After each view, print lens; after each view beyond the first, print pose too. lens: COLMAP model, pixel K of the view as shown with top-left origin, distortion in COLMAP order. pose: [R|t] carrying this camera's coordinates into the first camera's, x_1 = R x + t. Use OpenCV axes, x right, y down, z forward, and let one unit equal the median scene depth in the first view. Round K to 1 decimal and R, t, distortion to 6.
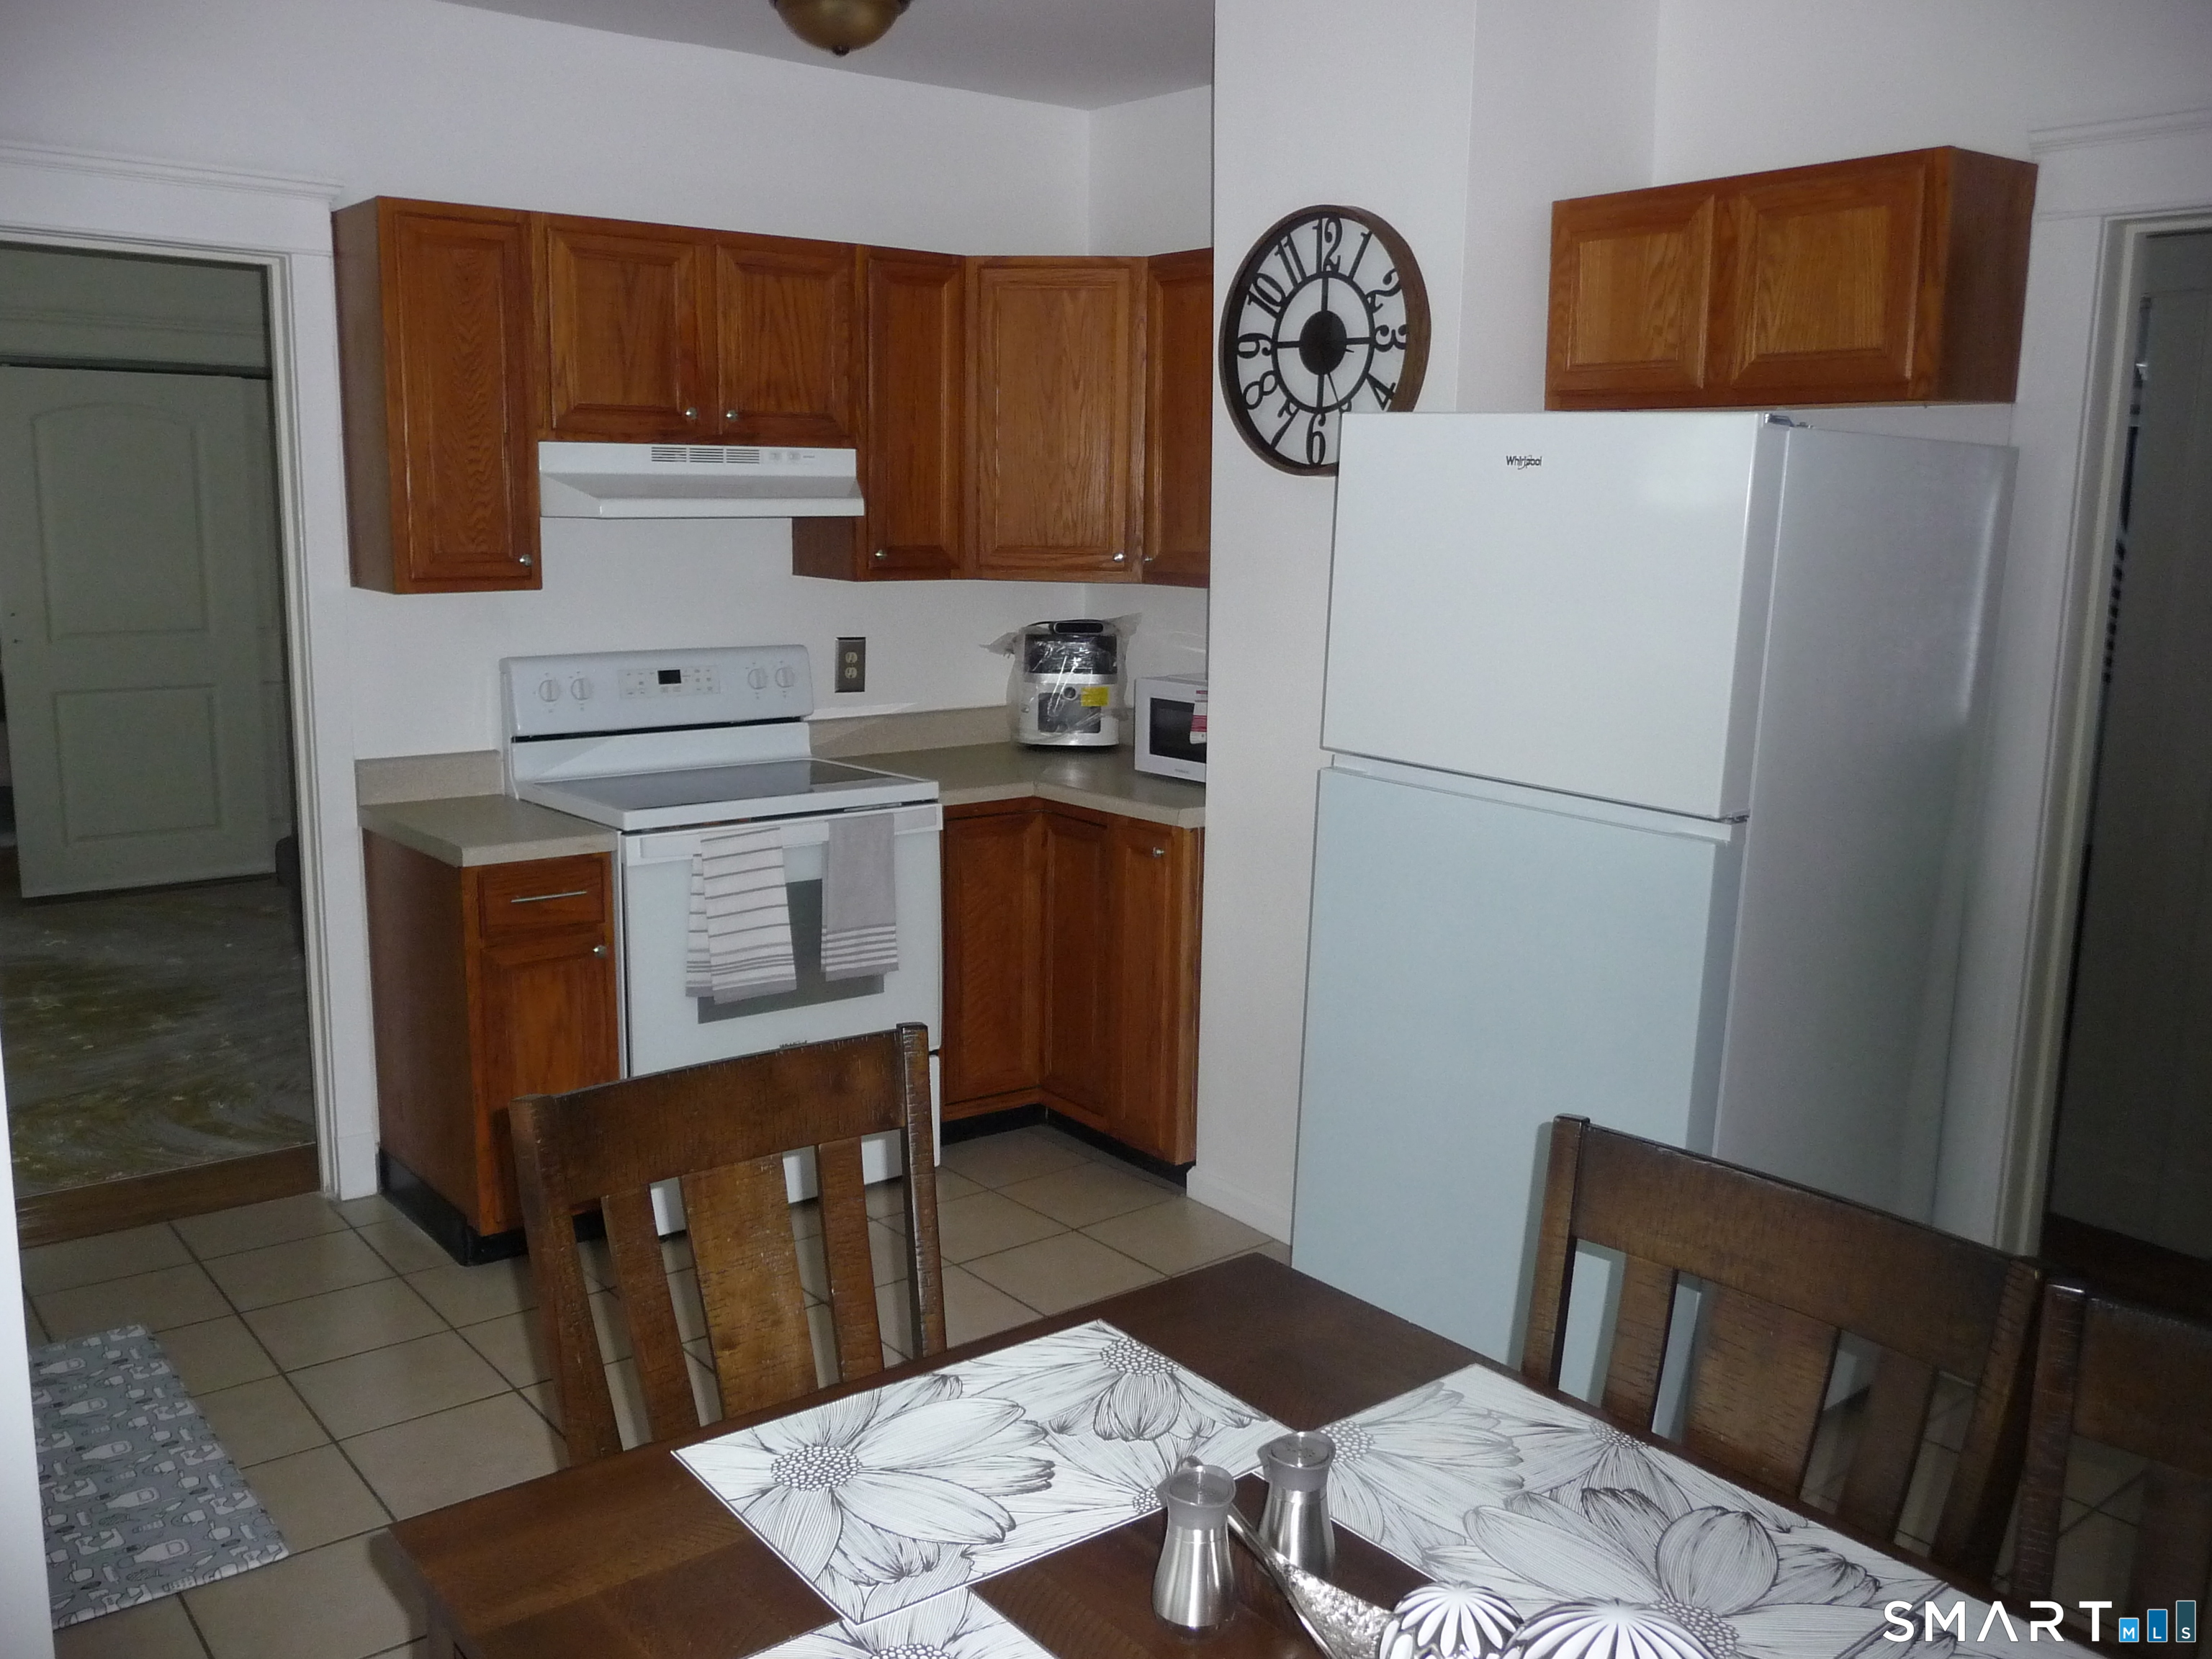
lens RADIAL K [[1847.8, 0, 1094.1], [0, 1847.8, 826.1], [0, 0, 1]] dist [-0.032248, 0.021839]
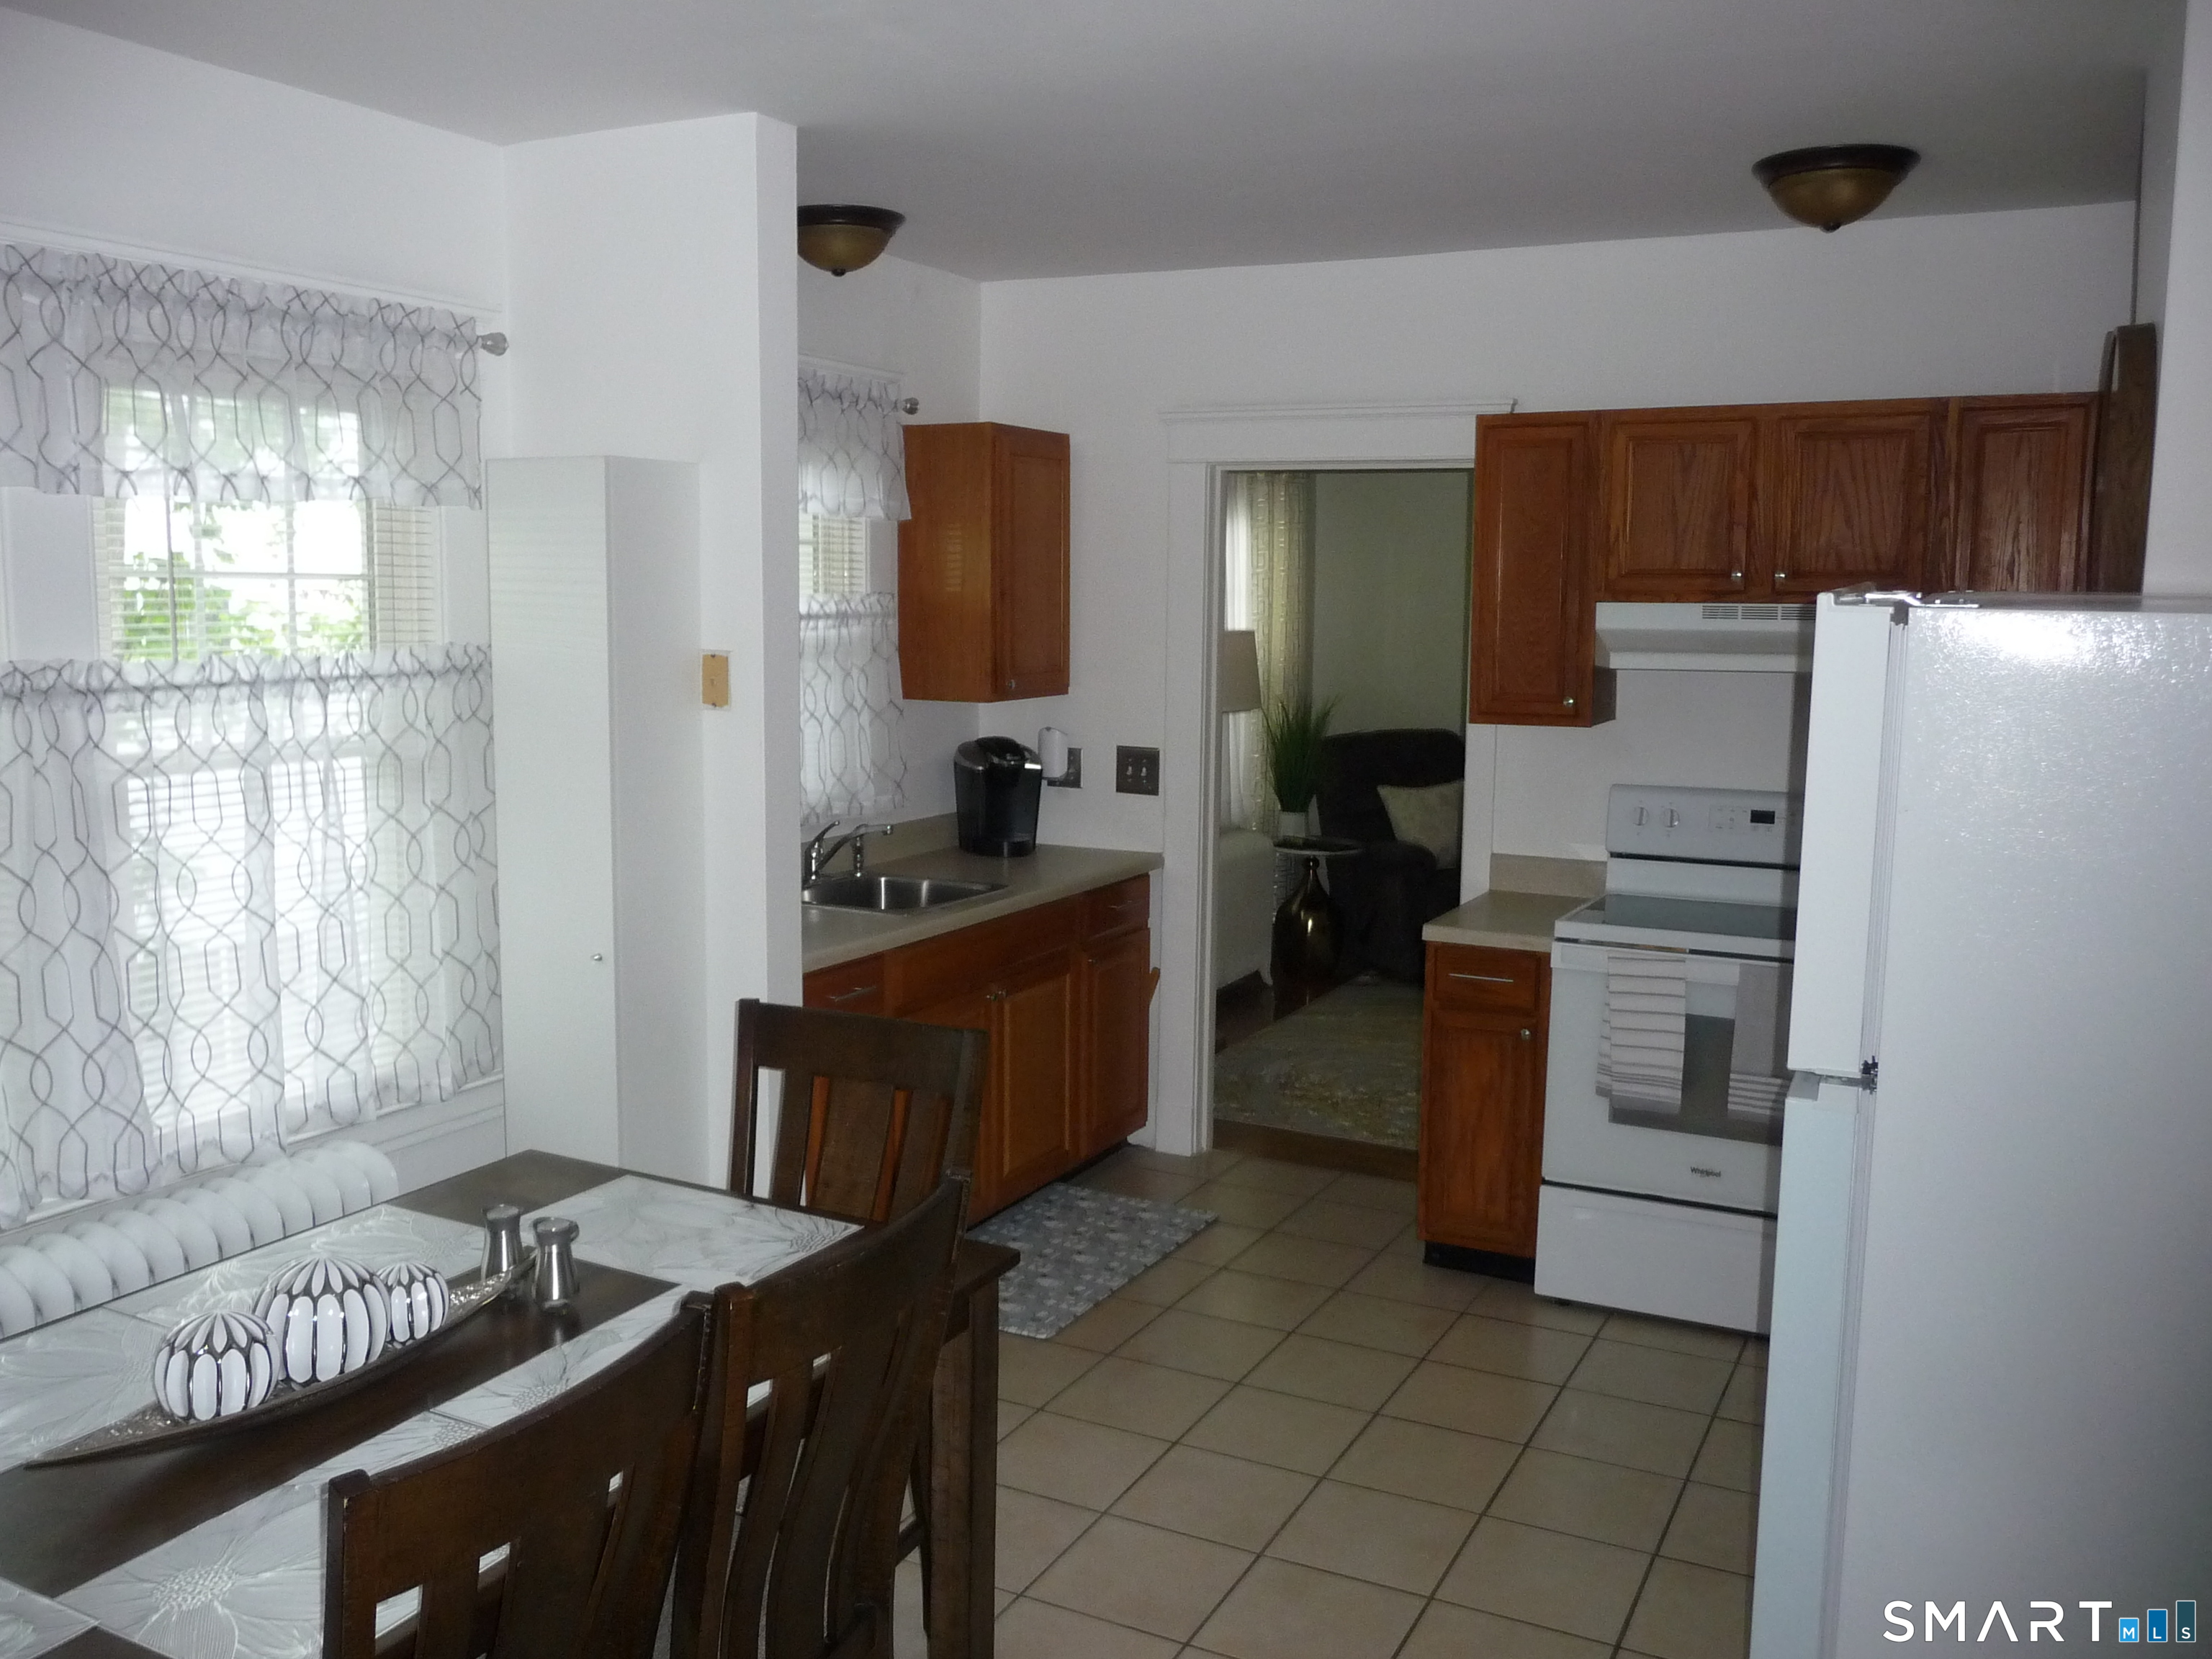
lens RADIAL K [[1847.8, 0, 1092.4], [0, 1847.8, 828.3], [0, 0, 1]] dist [-0.032248, 0.021839]
pose [[0.424771, 0.108216, -0.898810, 0.629726], [-0.160153, 0.986153, 0.043046, -0.065293], [0.891022, 0.125662, 0.436220, 0.216137]]
